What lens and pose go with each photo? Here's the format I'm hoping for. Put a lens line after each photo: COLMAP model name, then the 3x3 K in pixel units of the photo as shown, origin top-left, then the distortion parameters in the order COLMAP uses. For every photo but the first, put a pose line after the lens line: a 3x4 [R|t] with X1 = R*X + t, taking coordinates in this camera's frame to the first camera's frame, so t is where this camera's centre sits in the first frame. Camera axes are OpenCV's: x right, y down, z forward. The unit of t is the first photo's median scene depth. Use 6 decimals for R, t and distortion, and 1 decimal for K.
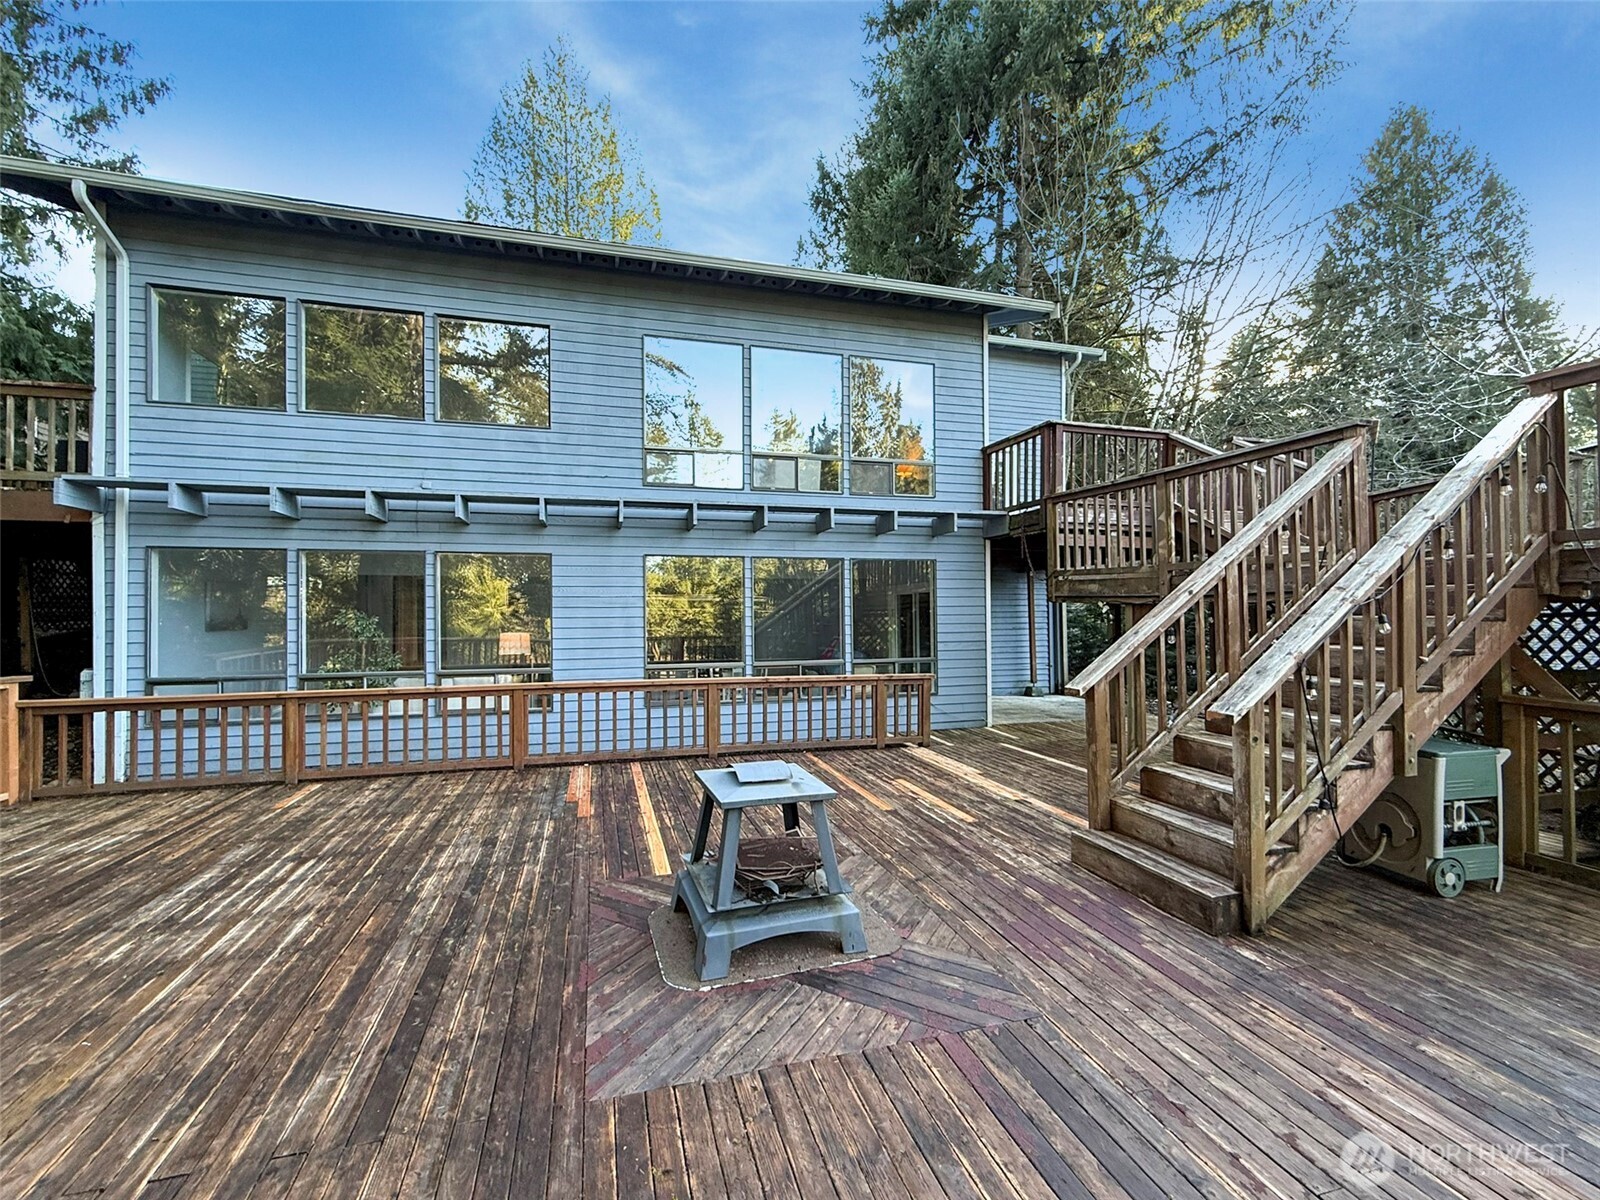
lens RADIAL K [[659.7, 0, 768.1], [0, 659.7, 618.2], [0, 0, 1]] dist [0.002009, 0.000482]
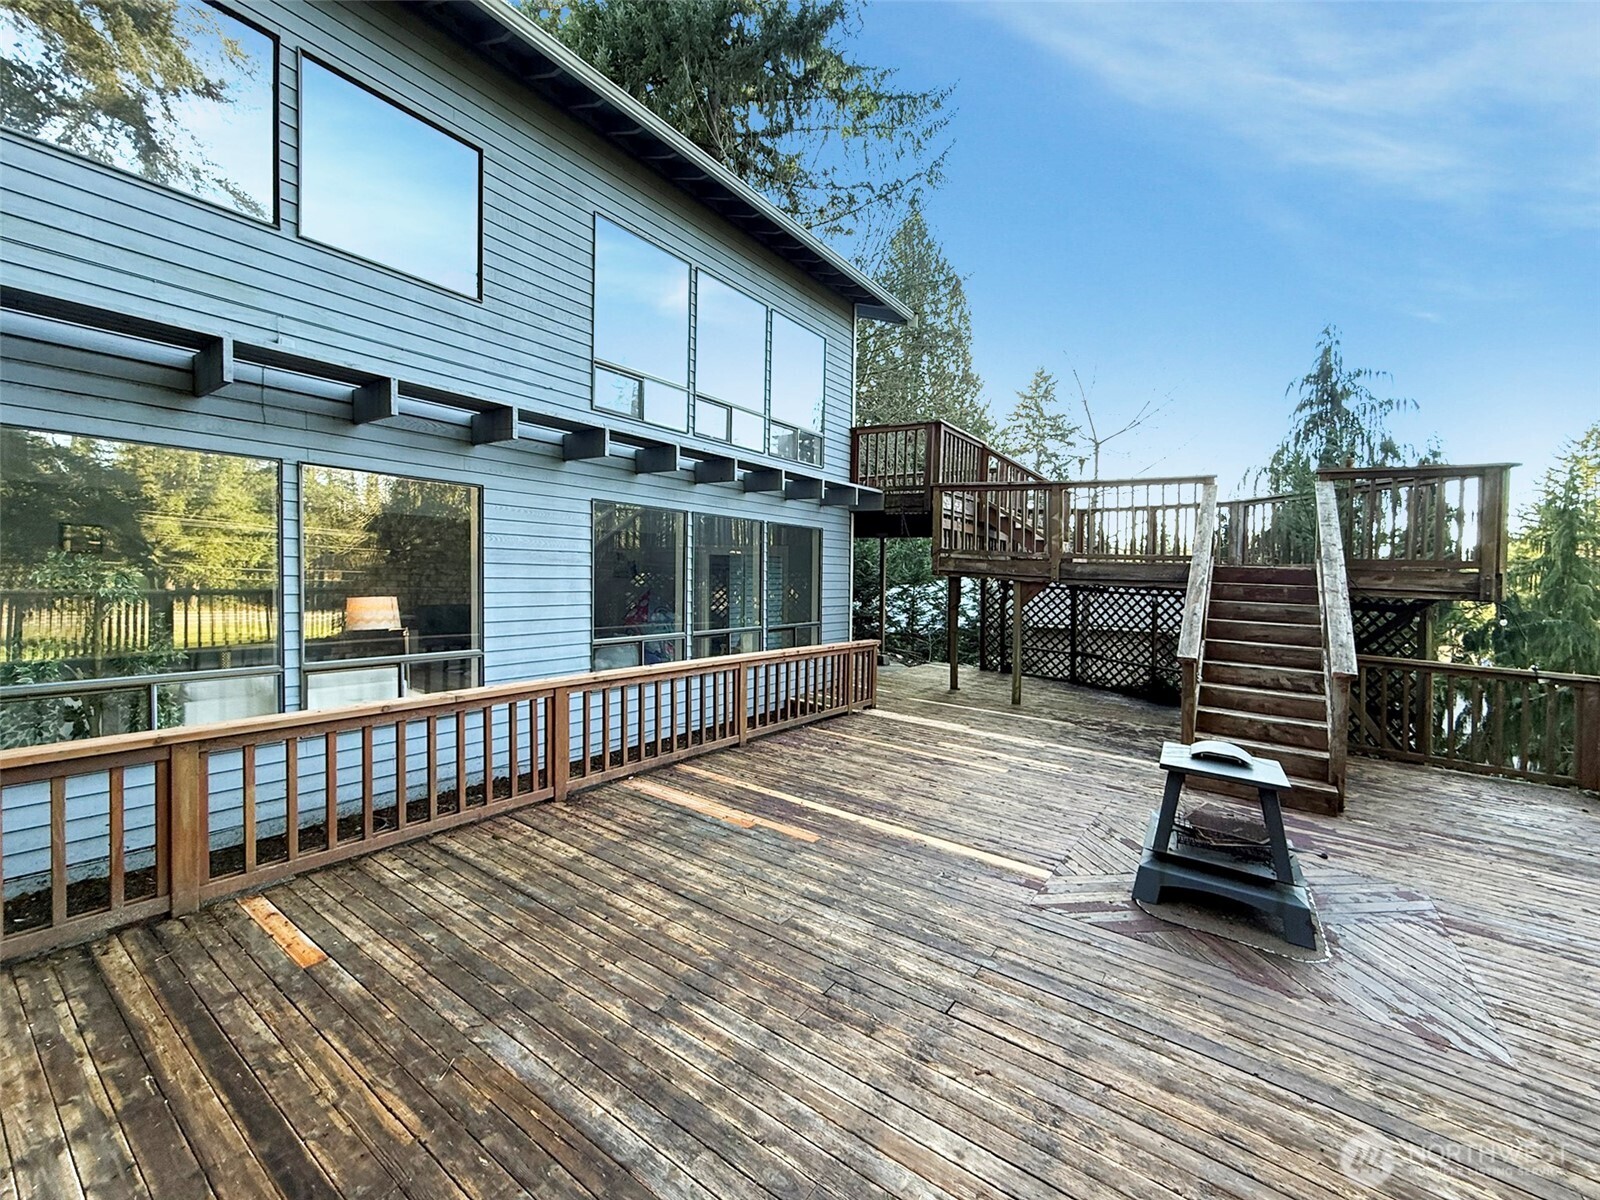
lens RADIAL K [[659.7, 0, 798.2], [0, 659.7, 587.6], [0, 0, 1]] dist [0.002009, 0.000482]
pose [[0.769536, 0.015959, 0.638404, -0.798442], [-0.037332, 0.999102, 0.020025, -0.025460], [-0.637511, -0.039243, 0.769441, 0.388470]]
